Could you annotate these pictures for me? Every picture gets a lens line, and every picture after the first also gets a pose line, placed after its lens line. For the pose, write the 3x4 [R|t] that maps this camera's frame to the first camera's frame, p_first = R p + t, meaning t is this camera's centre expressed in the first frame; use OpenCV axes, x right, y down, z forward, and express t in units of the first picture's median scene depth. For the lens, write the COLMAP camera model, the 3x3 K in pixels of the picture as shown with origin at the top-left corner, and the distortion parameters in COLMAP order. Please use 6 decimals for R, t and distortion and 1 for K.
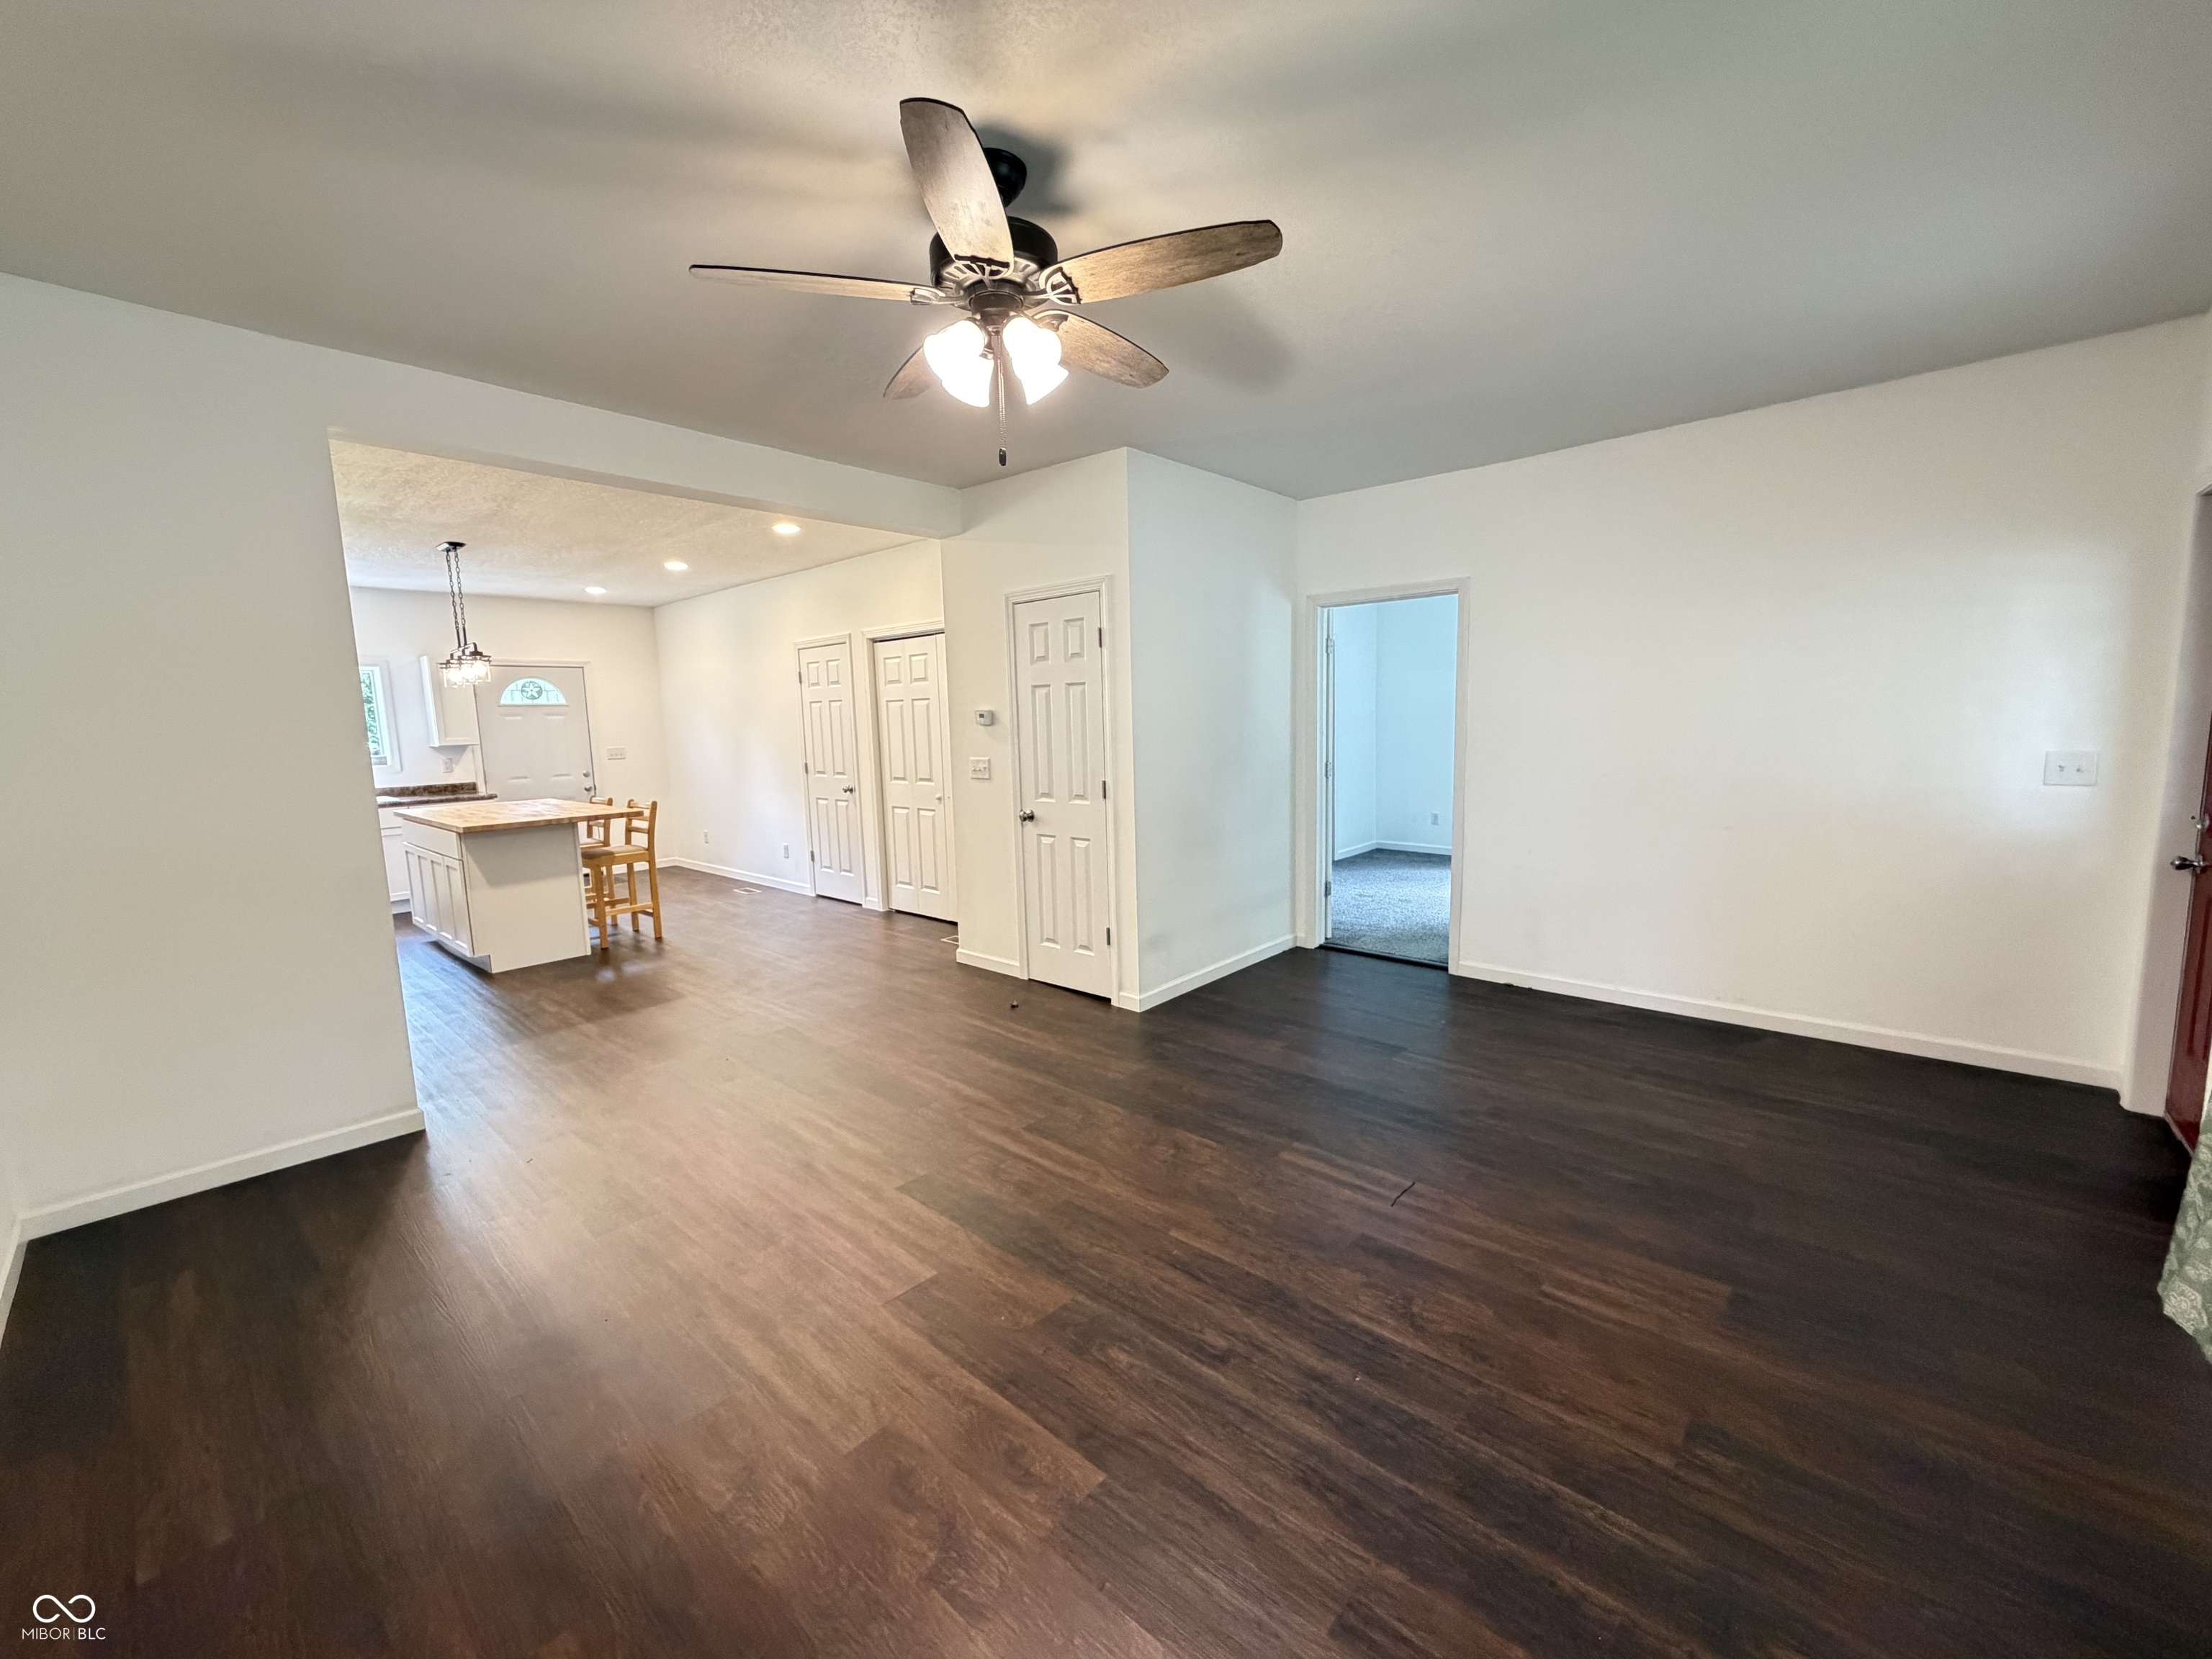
lens RADIAL K [[881.4, 0, 1108.2], [0, 881.4, 831.5], [0, 0, 1]] dist [-0.001685, -0.000089]
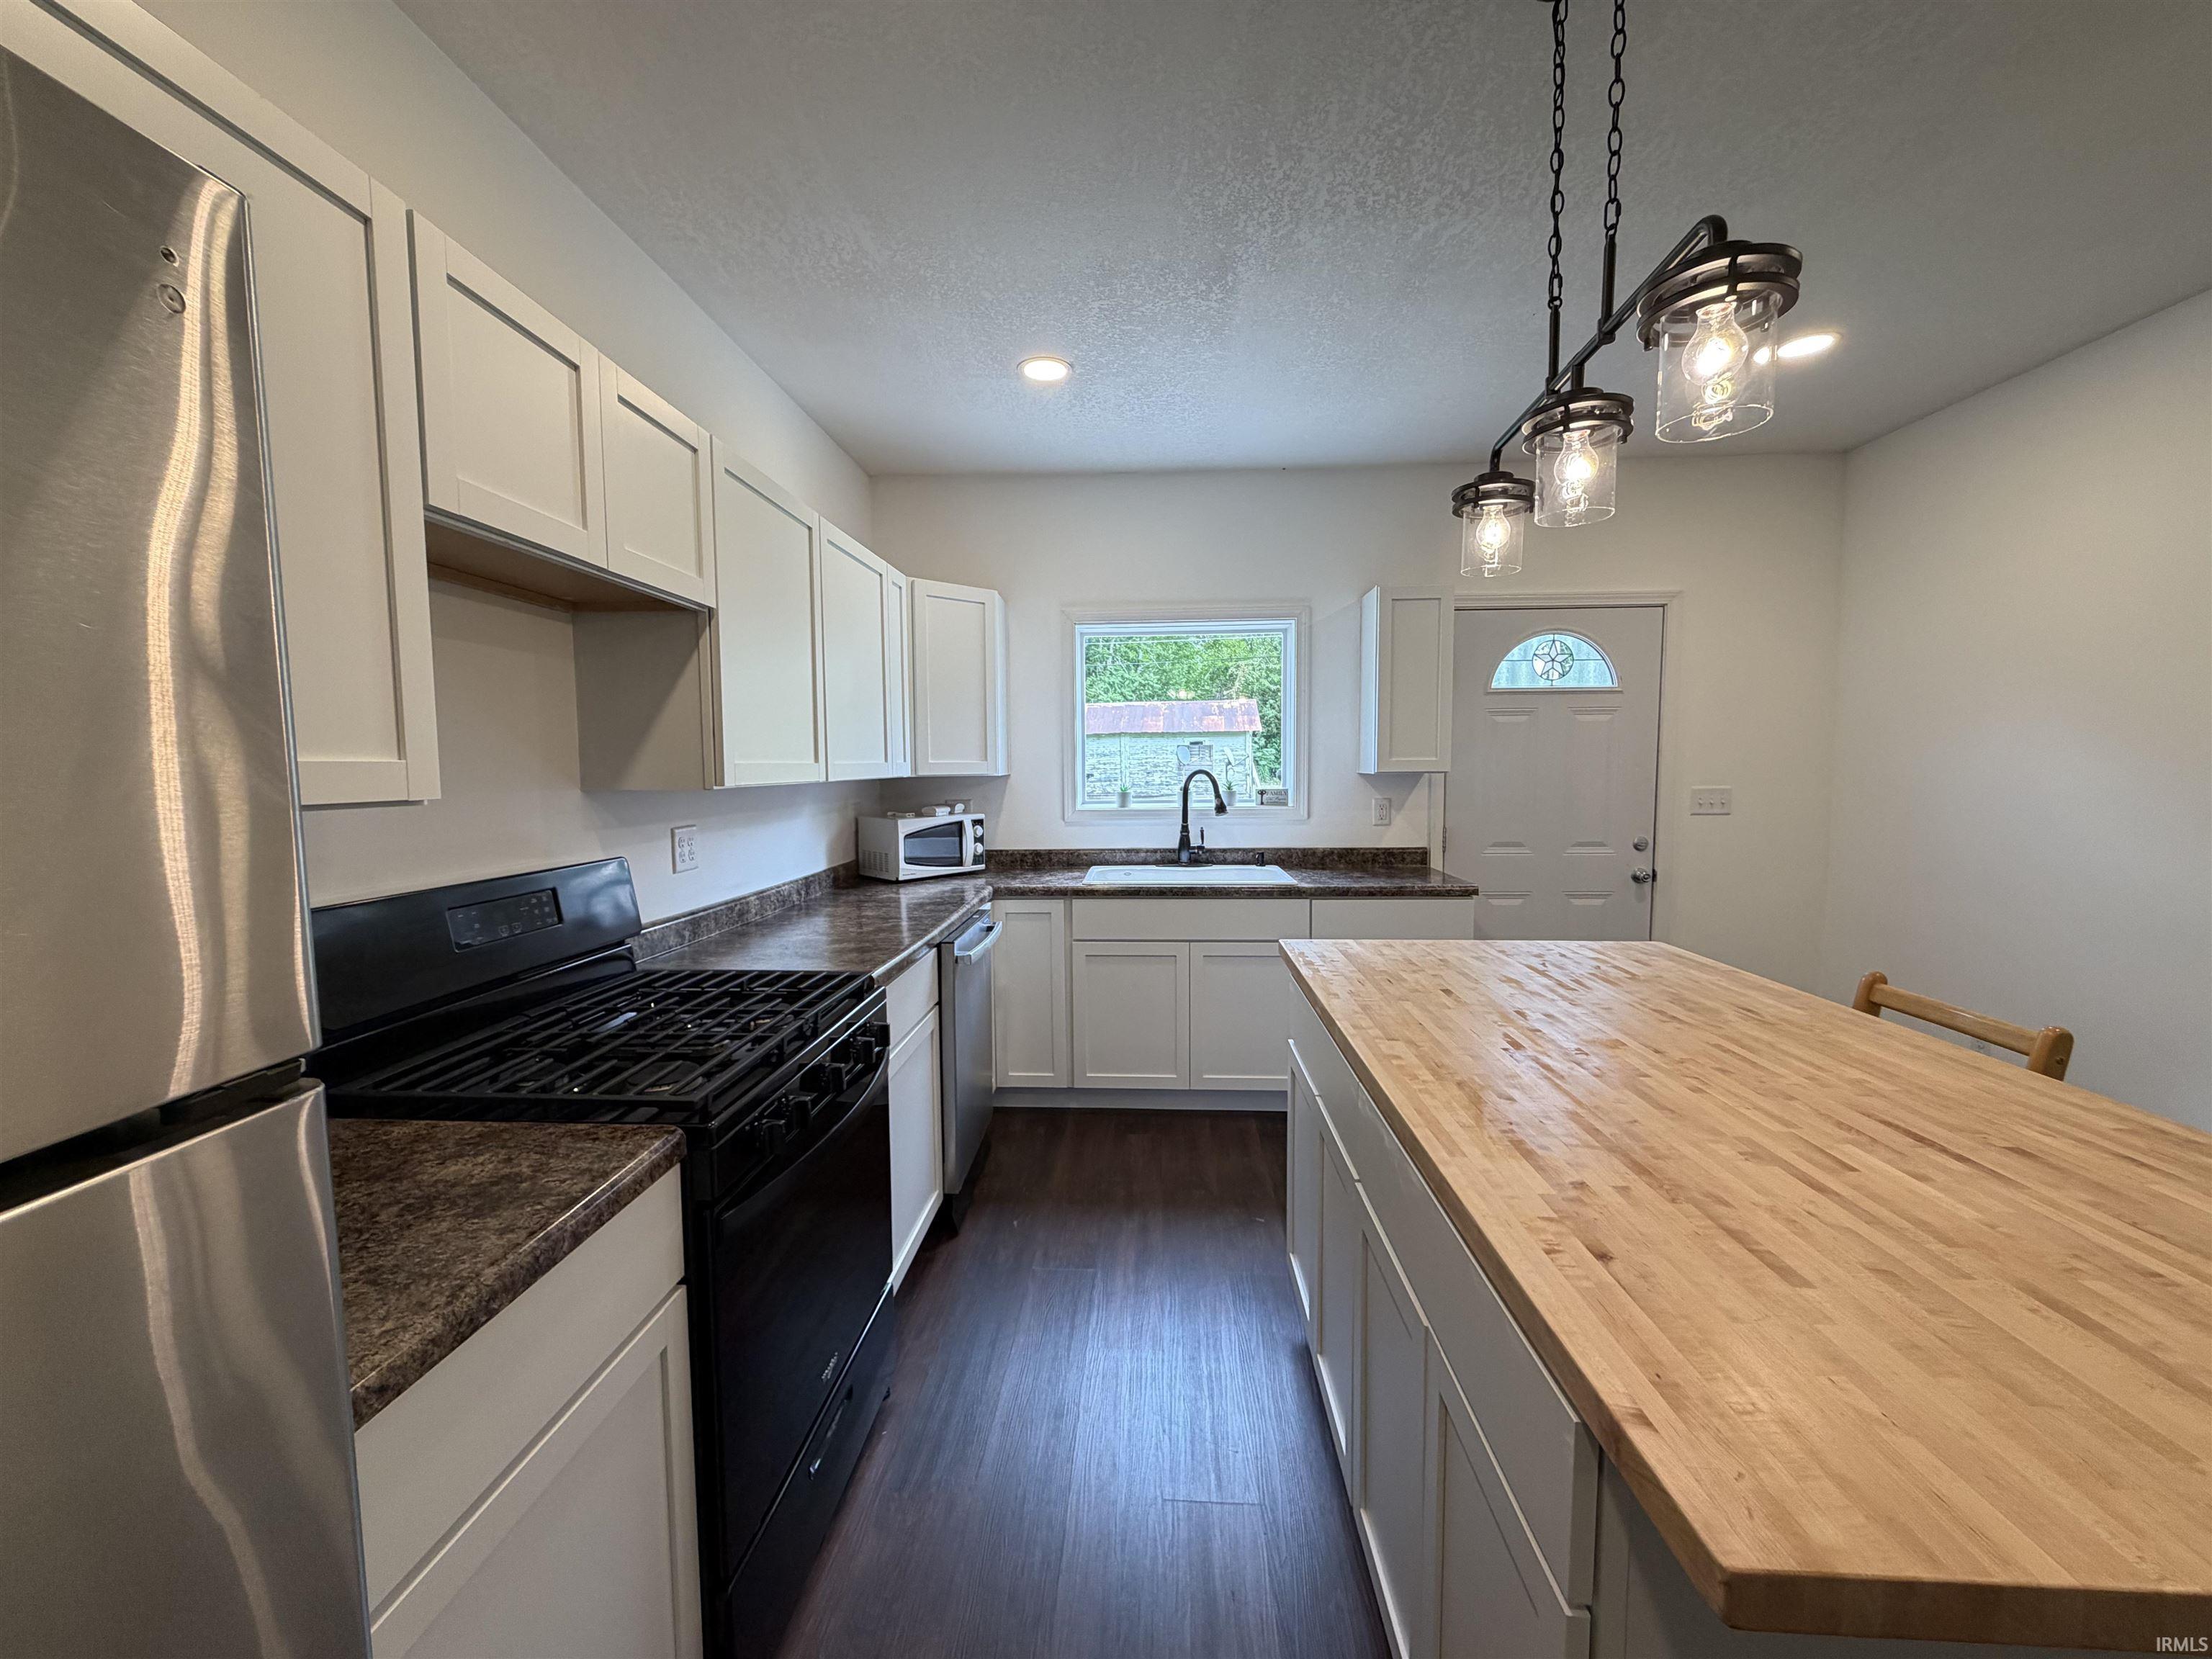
lens RADIAL K [[881.4, 0, 1106.6], [0, 881.4, 829.1], [0, 0, 1]] dist [-0.001685, -0.000089]
pose [[0.632211, 0.072229, -0.771422, -0.457399], [-0.103274, 0.994617, 0.008490, -0.053042], [0.767882, 0.074300, 0.636267, 0.554456]]
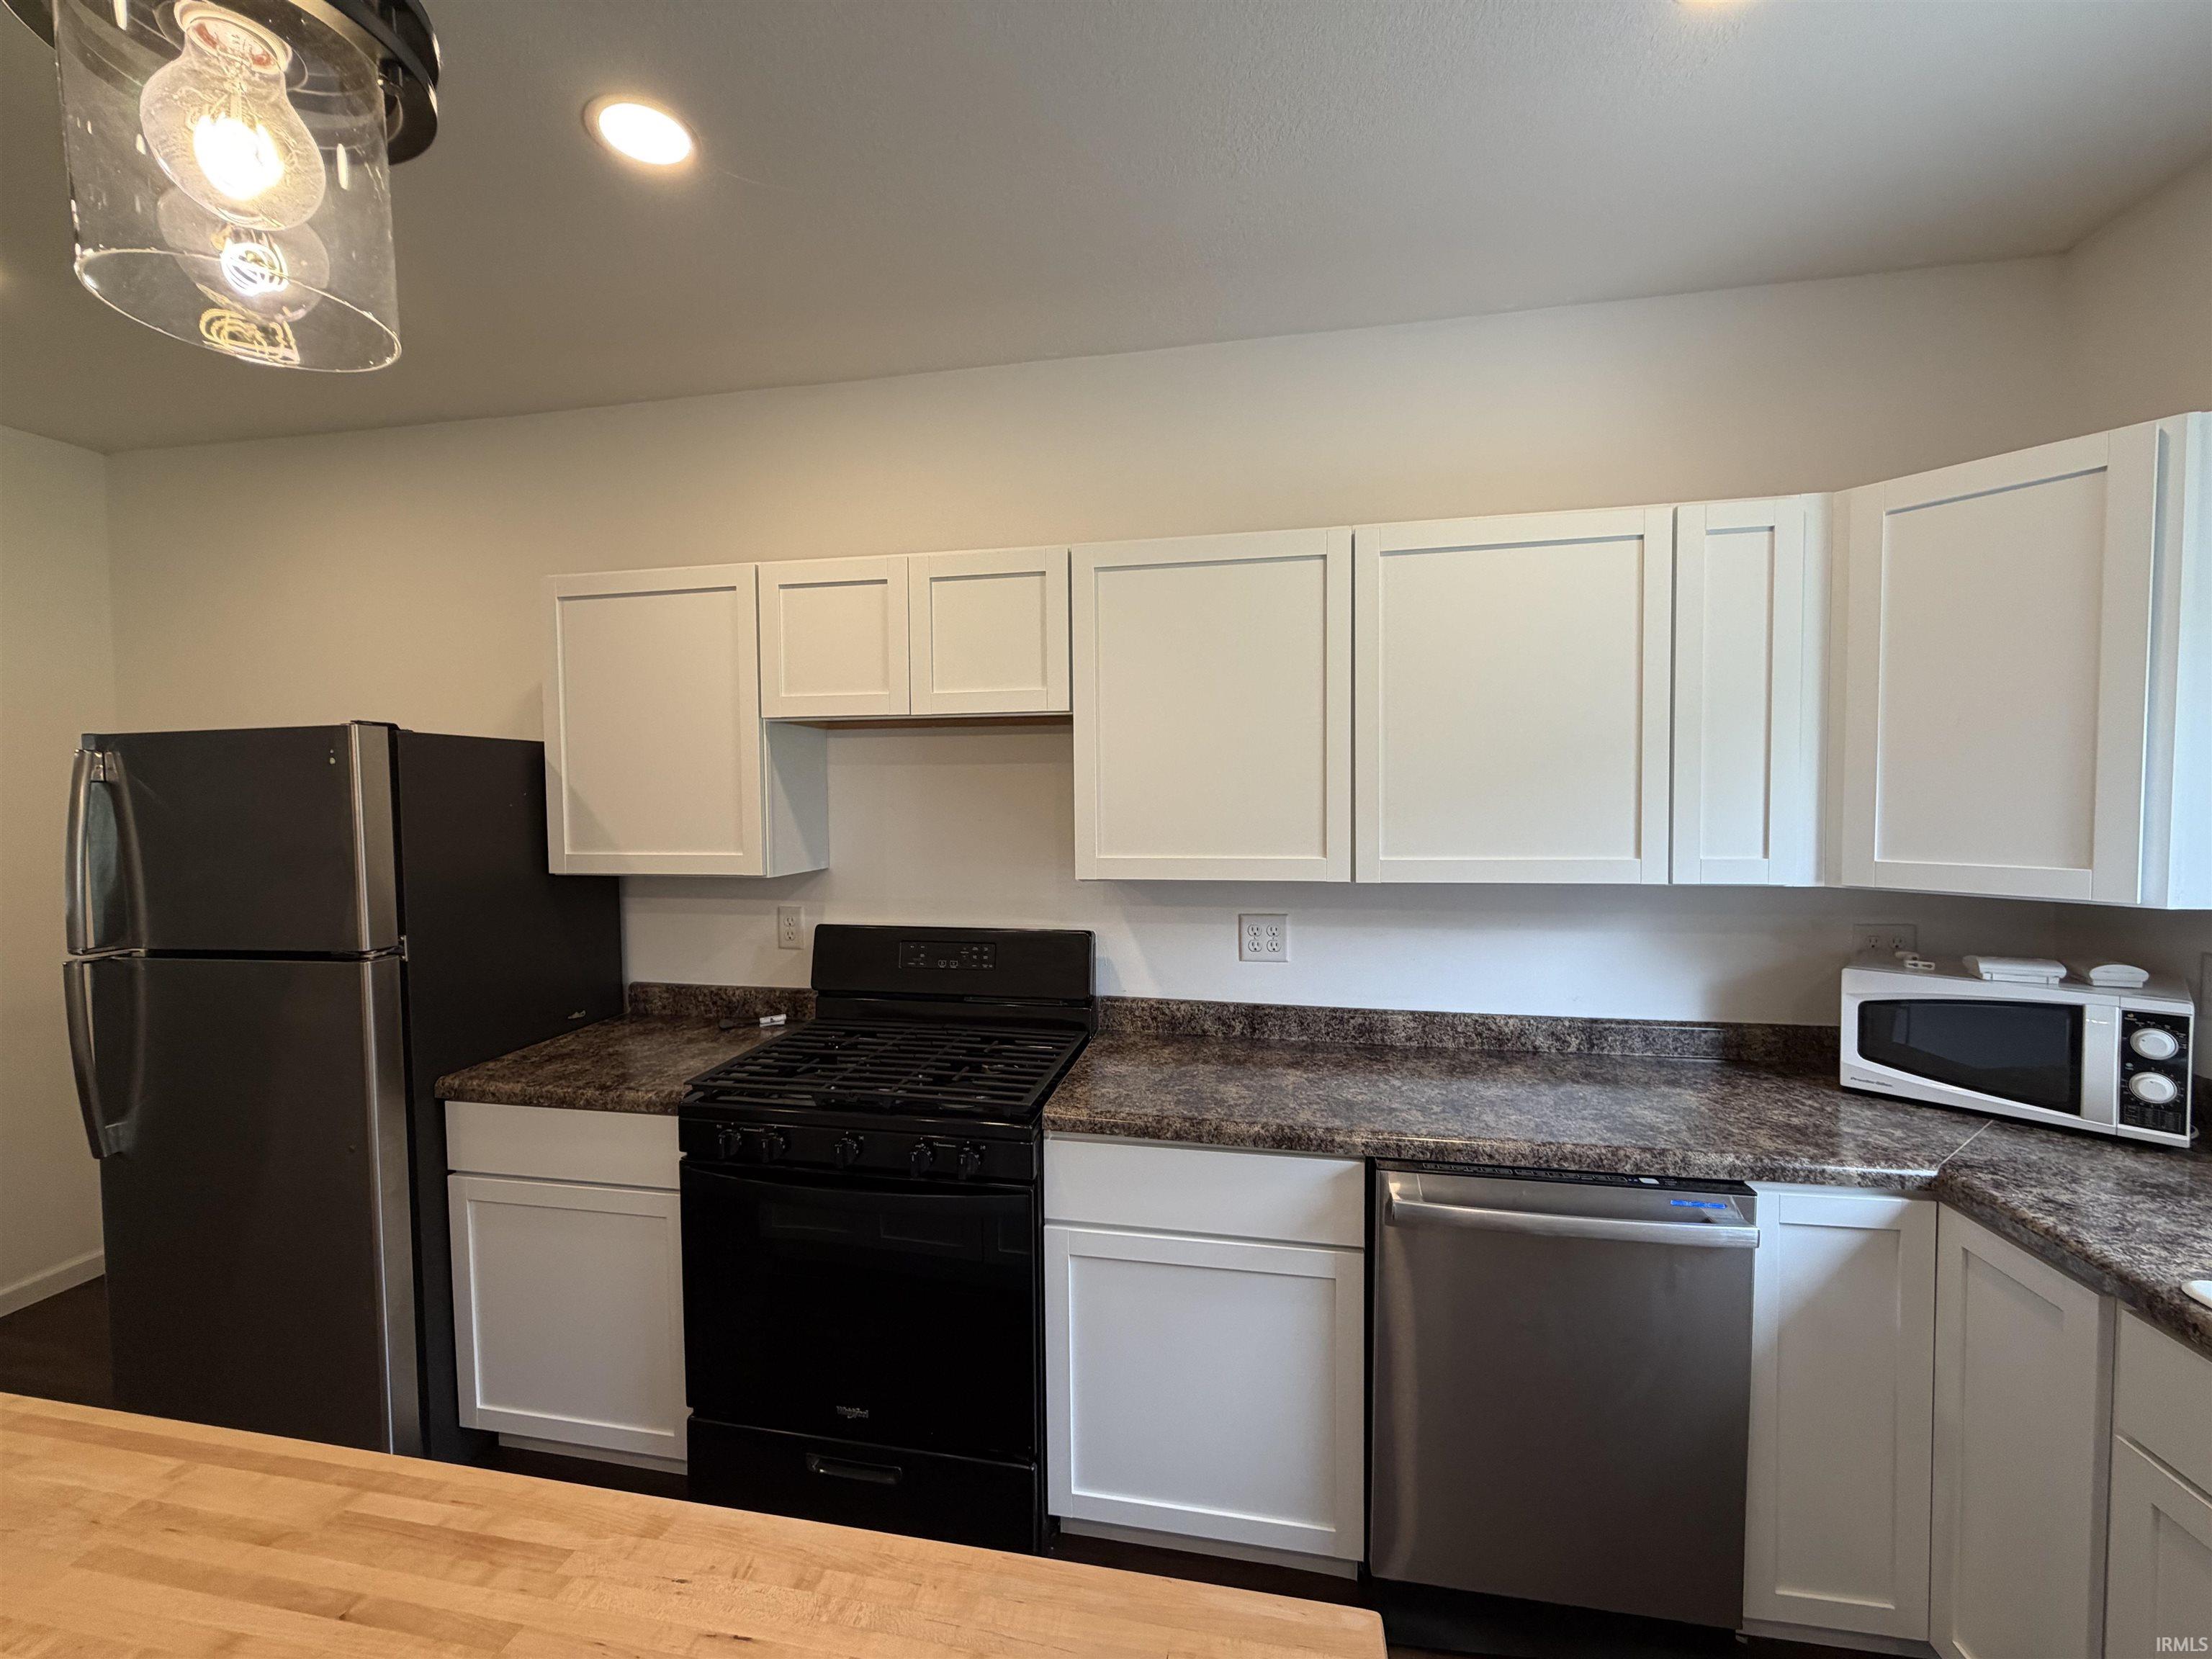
lens RADIAL K [[881.4, 0, 1107.2], [0, 881.4, 834.0], [0, 0, 1]] dist [-0.001685, -0.000089]
pose [[-0.849925, 0.046586, -0.524840, -0.605138], [-0.042299, 0.986836, 0.156093, -0.110750], [0.525203, 0.154868, -0.836767, 0.876408]]
